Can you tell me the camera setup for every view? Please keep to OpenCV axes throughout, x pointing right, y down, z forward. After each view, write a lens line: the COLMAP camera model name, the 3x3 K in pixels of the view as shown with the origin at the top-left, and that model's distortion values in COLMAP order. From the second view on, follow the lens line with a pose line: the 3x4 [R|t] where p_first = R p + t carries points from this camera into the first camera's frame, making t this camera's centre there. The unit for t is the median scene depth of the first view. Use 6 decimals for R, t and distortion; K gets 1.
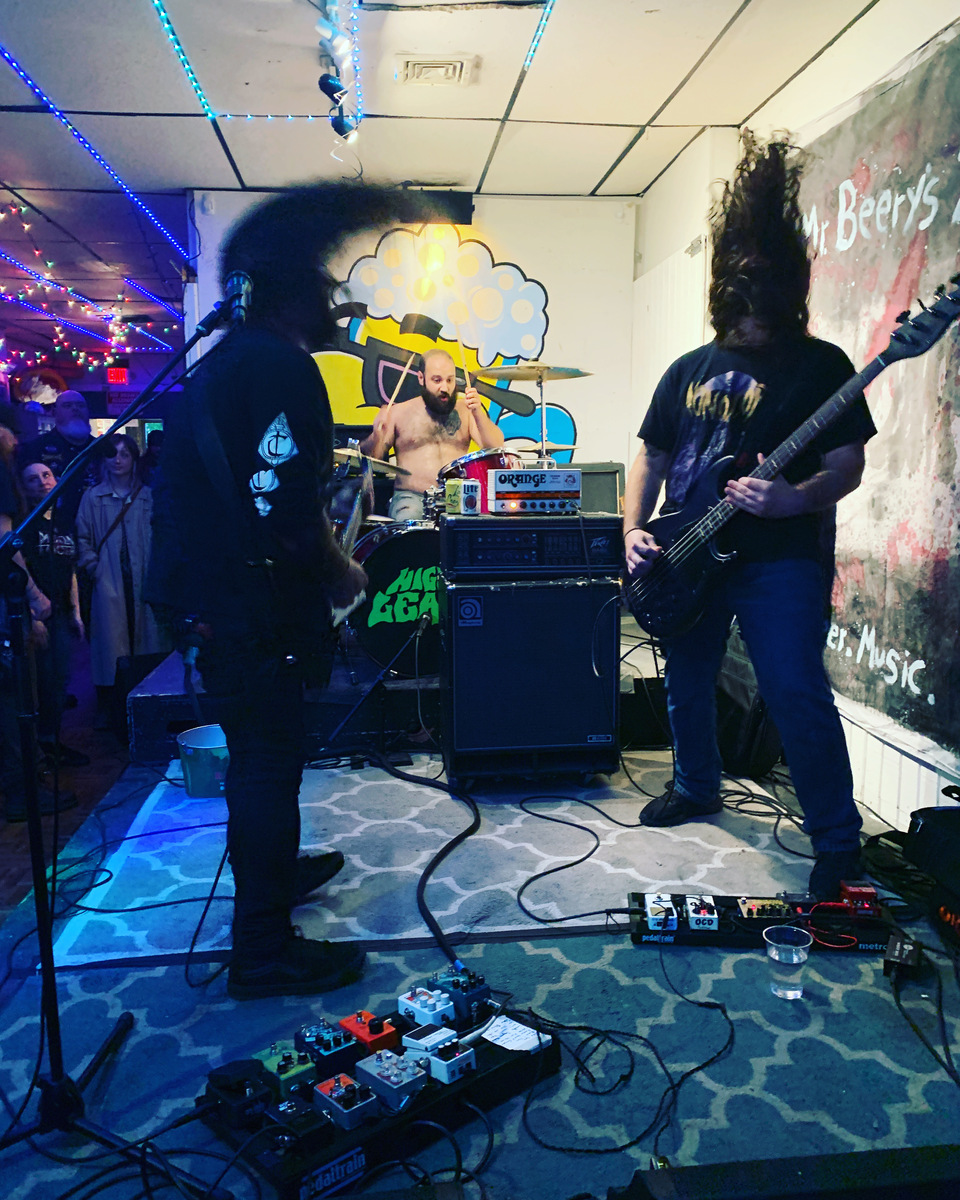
lens RADIAL K [[978.1, 0, 475.3], [0, 978.1, 604.2], [0, 0, 1]] dist [0.031784, -0.028660]
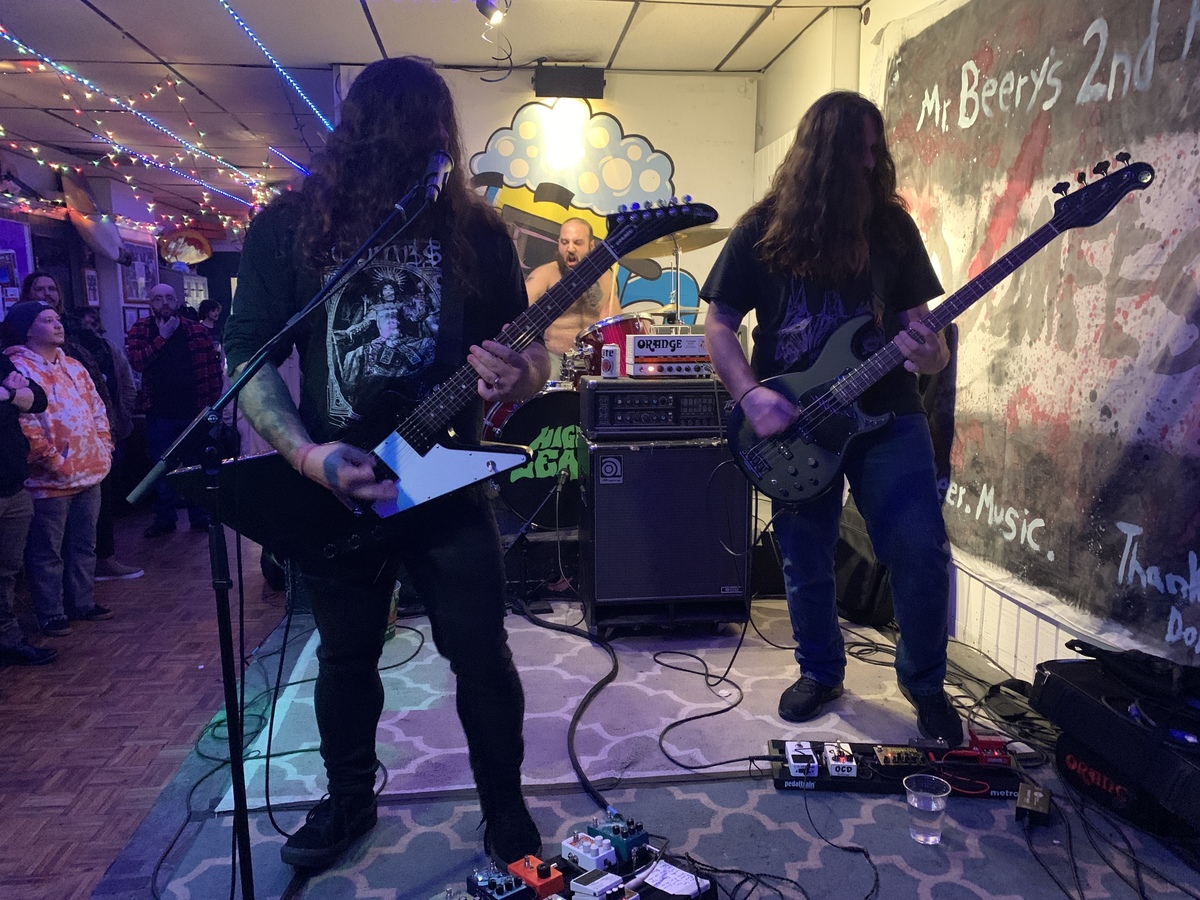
lens RADIAL K [[919.6, 0, 588.0], [0, 919.6, 460.7], [0, 0, 1]] dist [0.025966, -0.014727]
pose [[0.999997, 0.002569, 0.000615, -0.032028], [-0.002576, 0.999931, 0.011494, -0.014460], [-0.000586, -0.011495, 0.999934, 0.005425]]
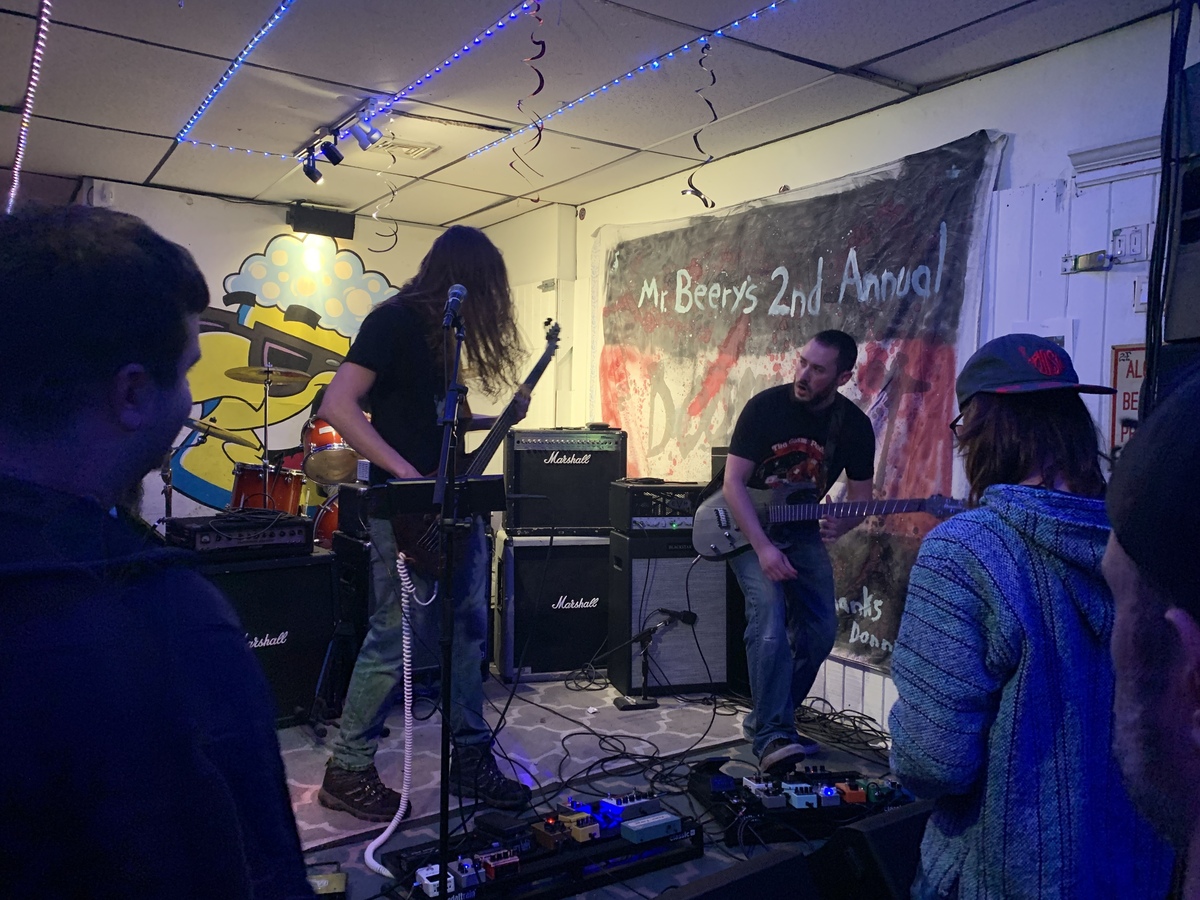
lens RADIAL K [[919.6, 0, 585.6], [0, 919.6, 461.1], [0, 0, 1]] dist [0.025966, -0.014727]
pose [[0.886395, 0.006492, 0.462883, -0.459629], [0.035102, 0.996081, -0.081187, -0.015777], [-0.461596, 0.088212, 0.882693, -0.200489]]
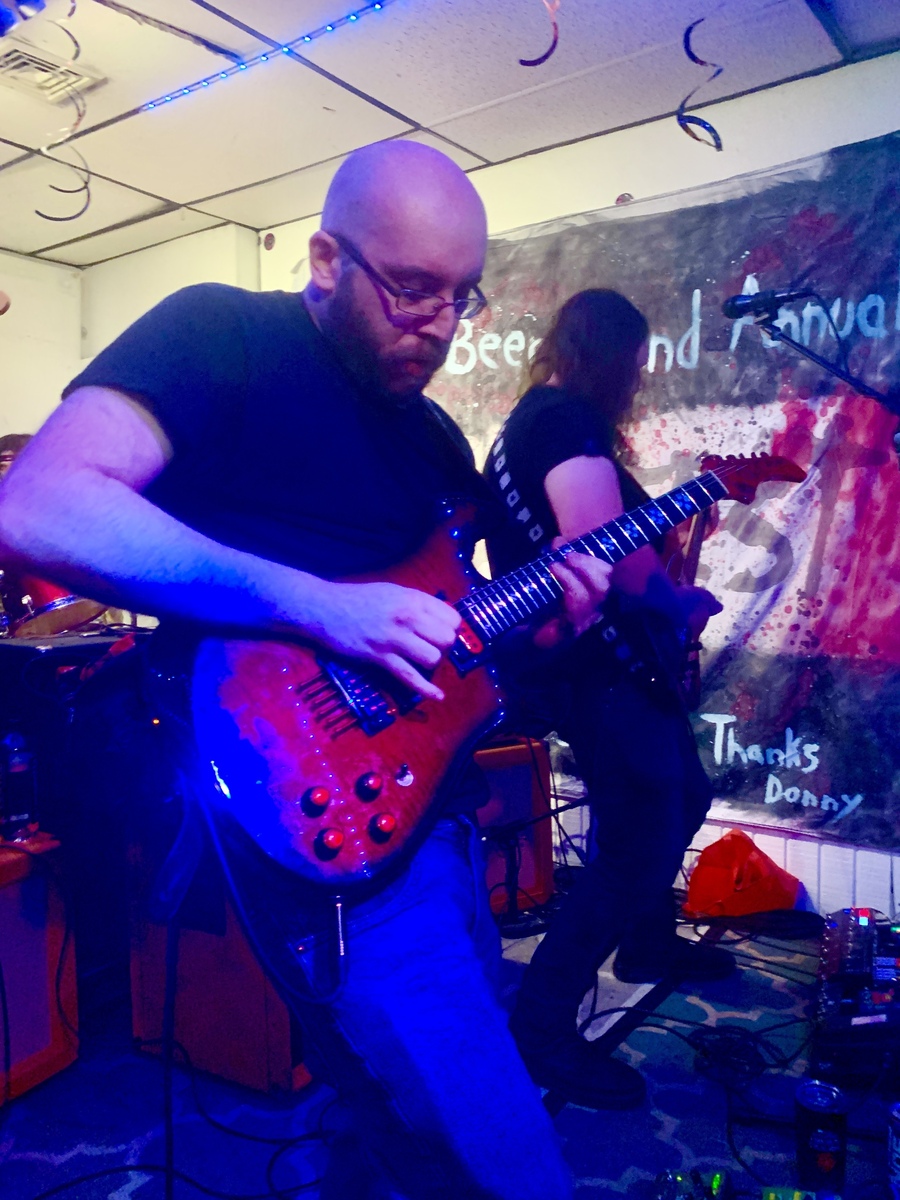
lens RADIAL K [[919.6, 0, 459.6], [0, 919.6, 603.3], [0, 0, 1]] dist [0.025966, -0.014727]
pose [[0.652231, -0.052019, 0.756233, -0.471671], [0.112154, 0.993285, -0.028404, -0.071521], [-0.749678, 0.103341, 0.653685, 0.358223]]
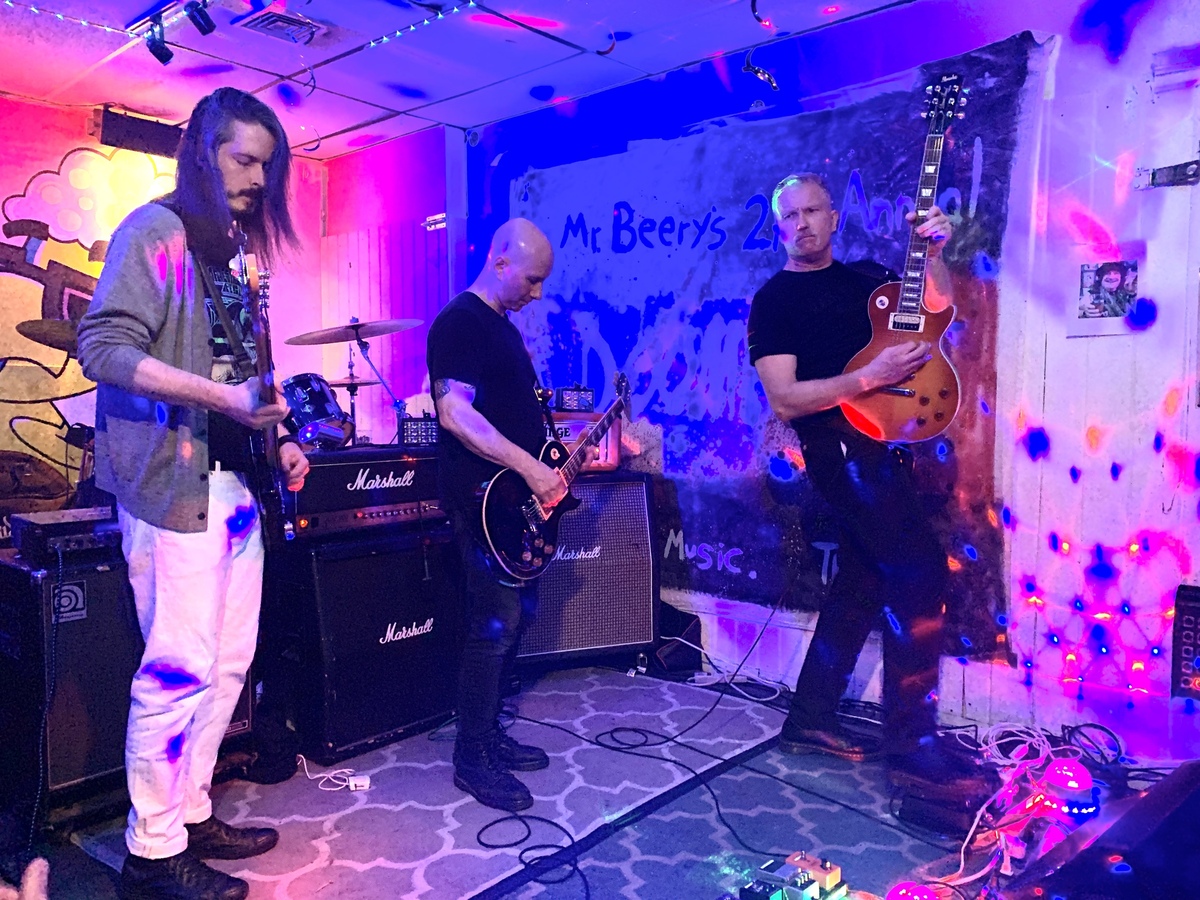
lens RADIAL K [[919.6, 0, 584.9], [0, 919.6, 458.0], [0, 0, 1]] dist [0.025966, -0.014727]
pose [[0.738885, -0.033048, 0.673021, -0.552094], [0.087408, 0.995058, -0.047102, -0.027570], [-0.668139, 0.093630, 0.738122, 0.146341]]
